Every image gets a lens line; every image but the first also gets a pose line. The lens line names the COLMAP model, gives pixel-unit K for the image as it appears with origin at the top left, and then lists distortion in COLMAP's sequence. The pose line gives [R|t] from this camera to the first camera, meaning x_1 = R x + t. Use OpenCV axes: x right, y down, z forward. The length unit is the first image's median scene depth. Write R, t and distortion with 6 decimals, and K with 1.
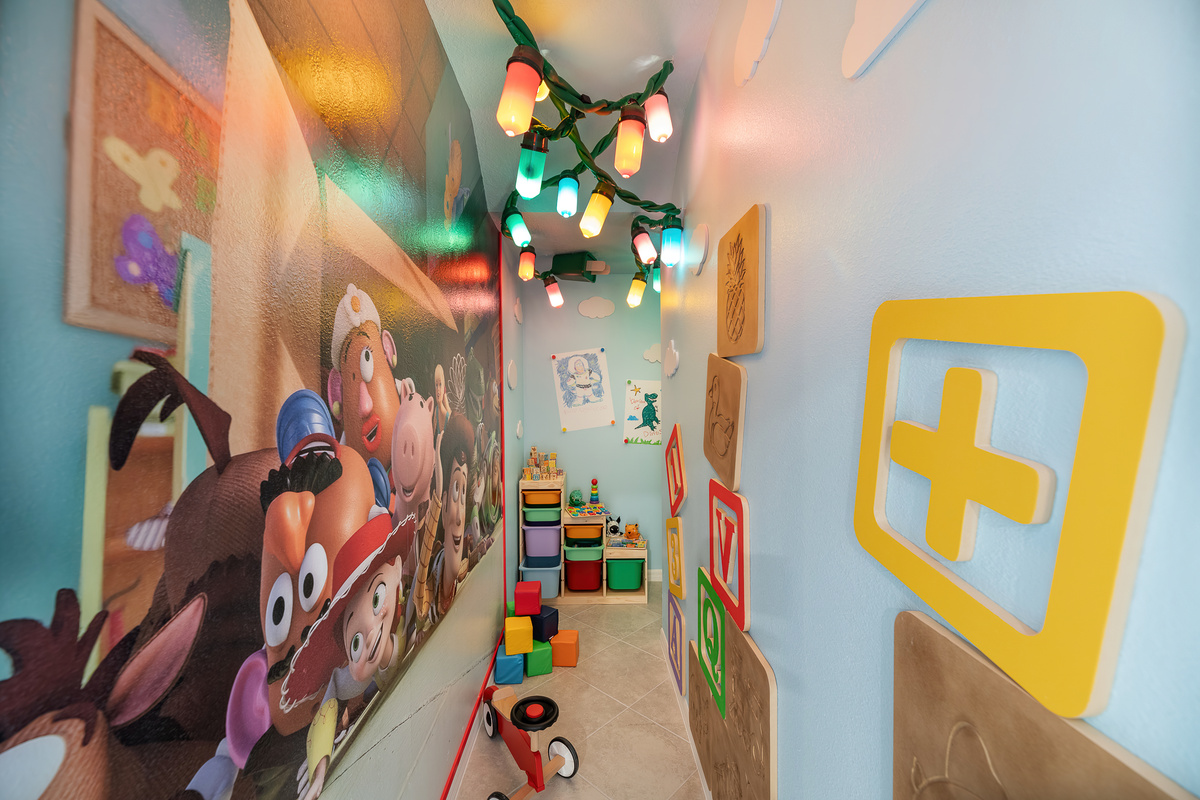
lens RADIAL K [[485.3, 0, 601.9], [0, 485.3, 394.0], [0, 0, 1]] dist [-0.000950, -0.001859]
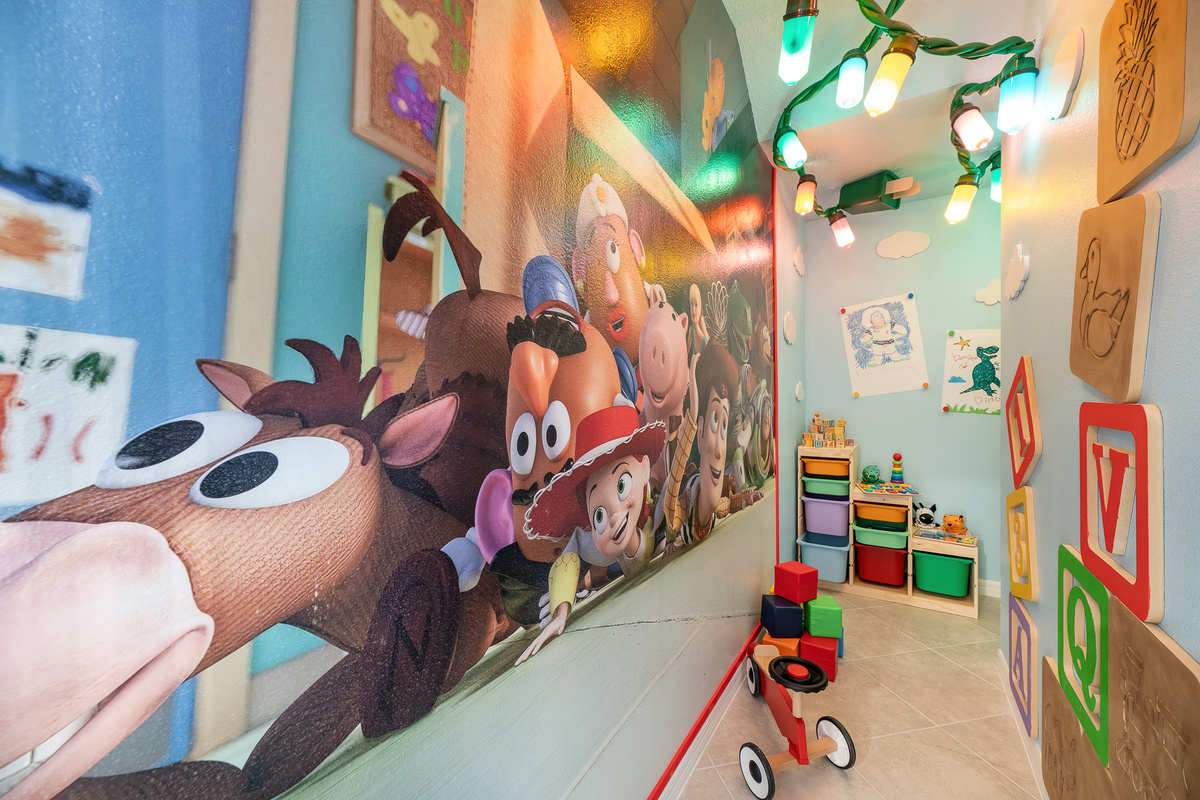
lens RADIAL K [[485.3, 0, 594.9], [0, 485.3, 399.9], [0, 0, 1]] dist [-0.000950, -0.001859]
pose [[0.827652, 0.004914, -0.561219, 0.034440], [0.000959, 0.999948, 0.010171, 0.126234], [0.561240, -0.008956, 0.827605, 0.066109]]
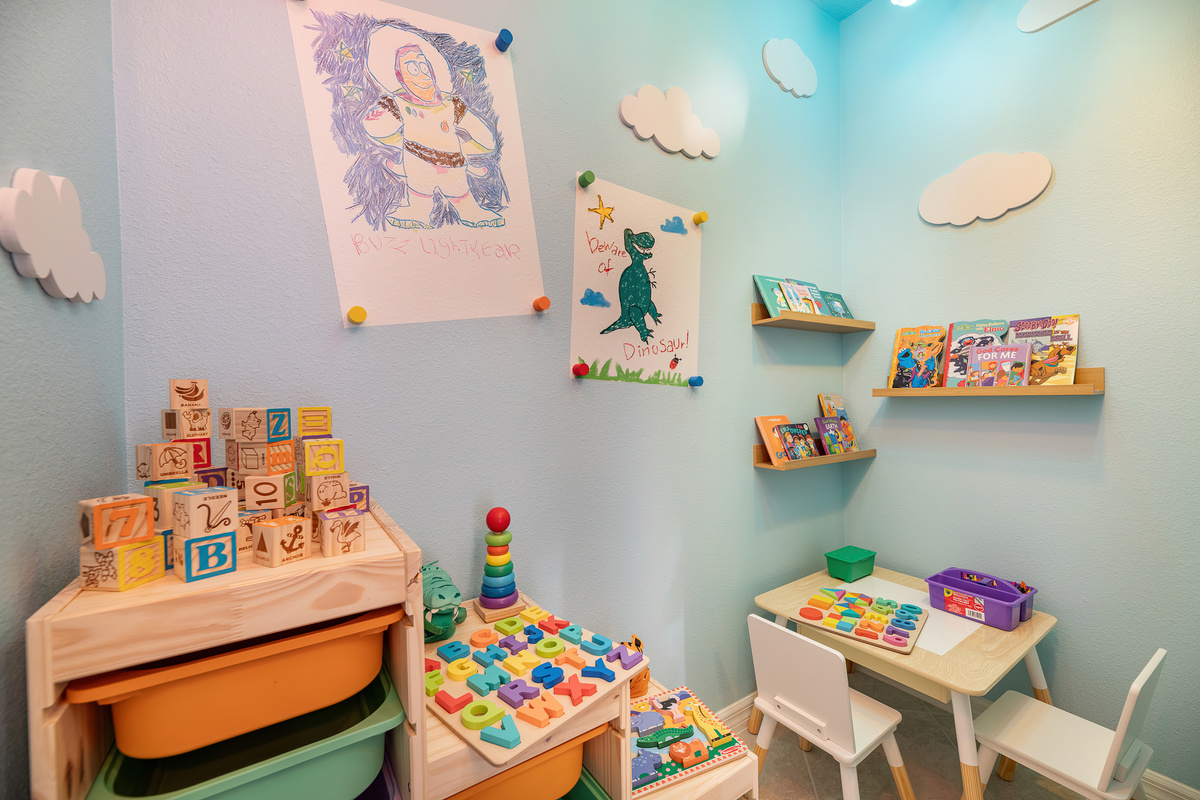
lens RADIAL K [[485.3, 0, 594.1], [0, 485.3, 399.5], [0, 0, 1]] dist [-0.000950, -0.001859]
pose [[0.852140, -0.011740, 0.523183, -0.174093], [0.009581, 0.999931, 0.006834, 0.193311], [-0.523227, -0.000811, 0.852193, 1.259832]]
